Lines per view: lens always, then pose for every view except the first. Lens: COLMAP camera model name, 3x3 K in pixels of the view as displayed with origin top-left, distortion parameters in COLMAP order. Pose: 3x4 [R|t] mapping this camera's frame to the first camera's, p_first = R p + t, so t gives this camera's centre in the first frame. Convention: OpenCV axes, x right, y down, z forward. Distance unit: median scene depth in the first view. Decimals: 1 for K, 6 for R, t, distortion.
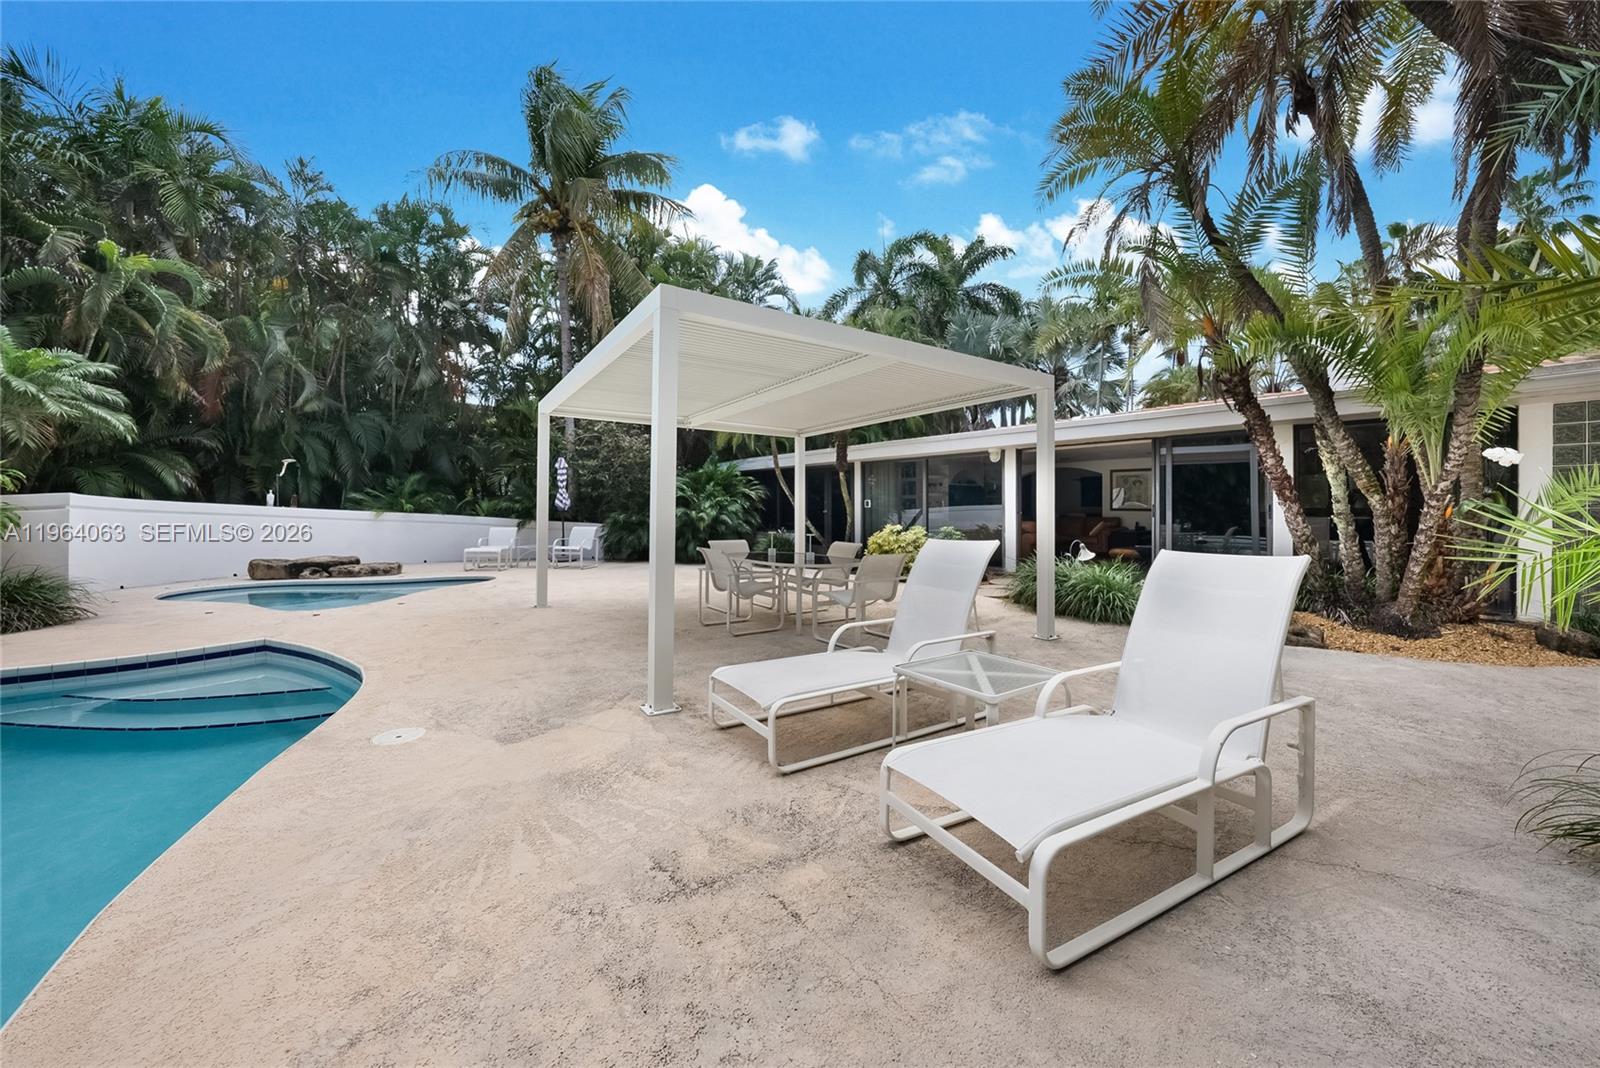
lens RADIAL K [[588.5, 0, 795.9], [0, 588.5, 515.8], [0, 0, 1]] dist [-0.002029, -0.000124]
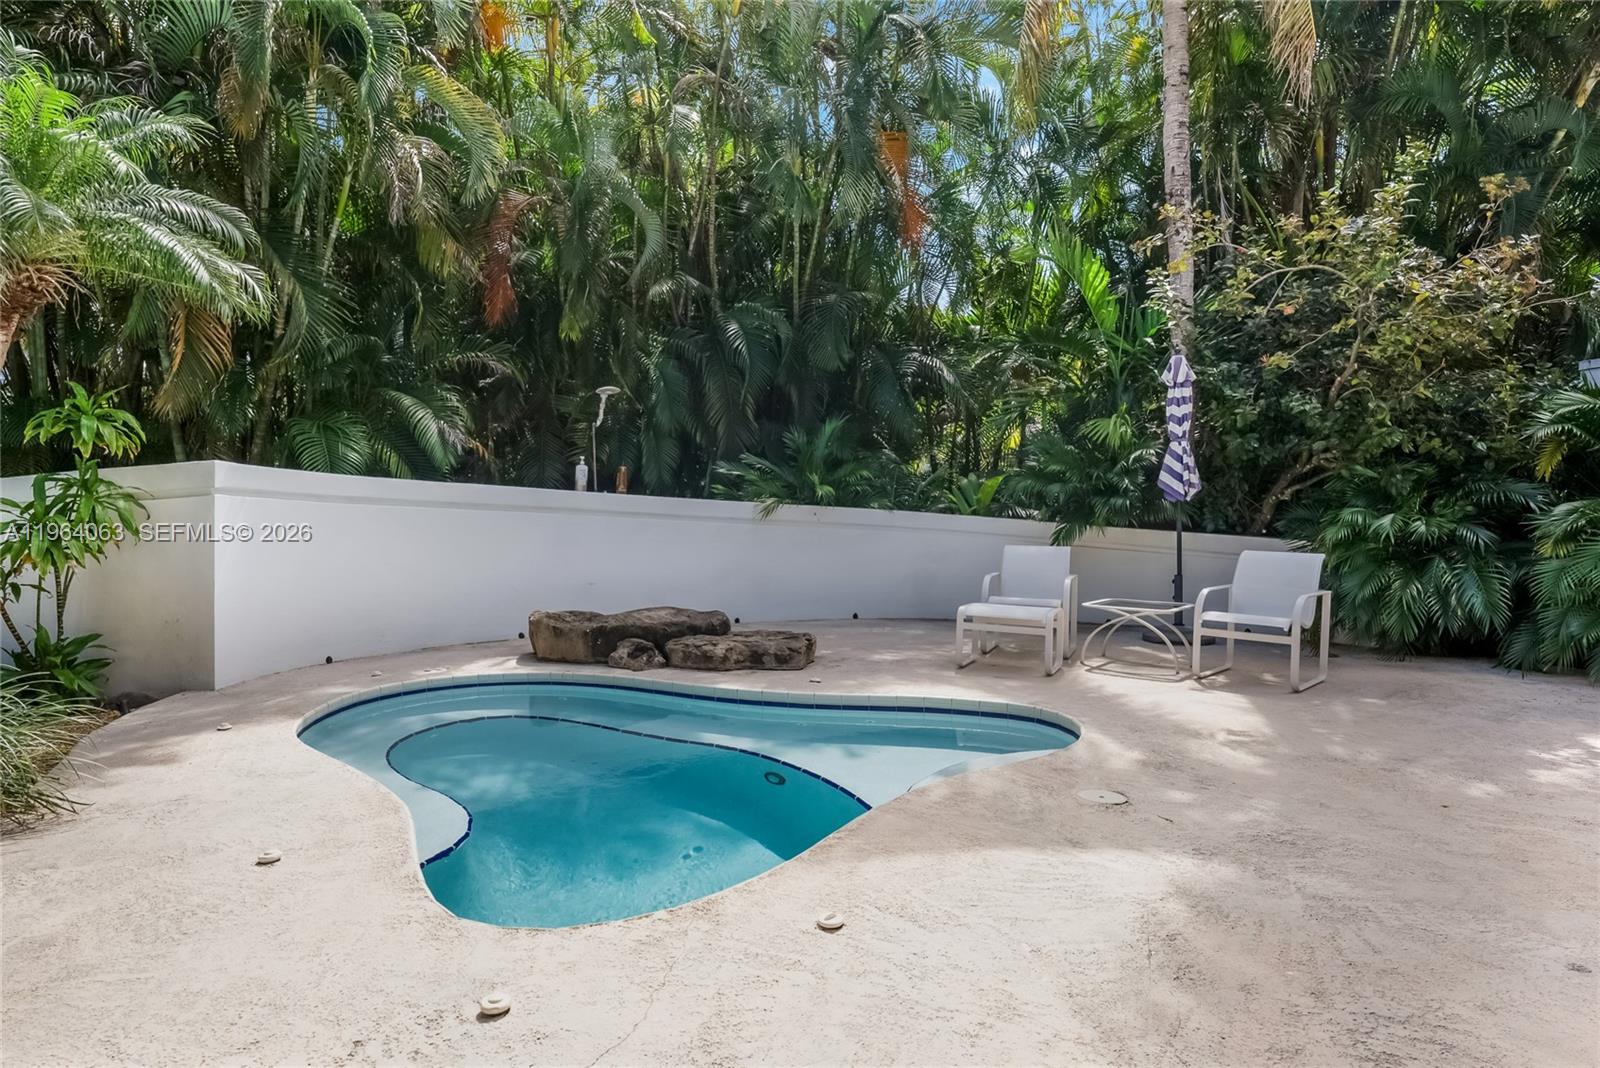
lens RADIAL K [[968.2, 0, 800.7], [0, 968.2, 532.7], [0, 0, 1]] dist [-0.000660, -0.000070]
pose [[0.831688, 0.020370, -0.554870, -0.283668], [-0.007507, 0.999648, 0.025446, -0.003531], [0.555193, -0.016997, 0.831548, 0.405318]]
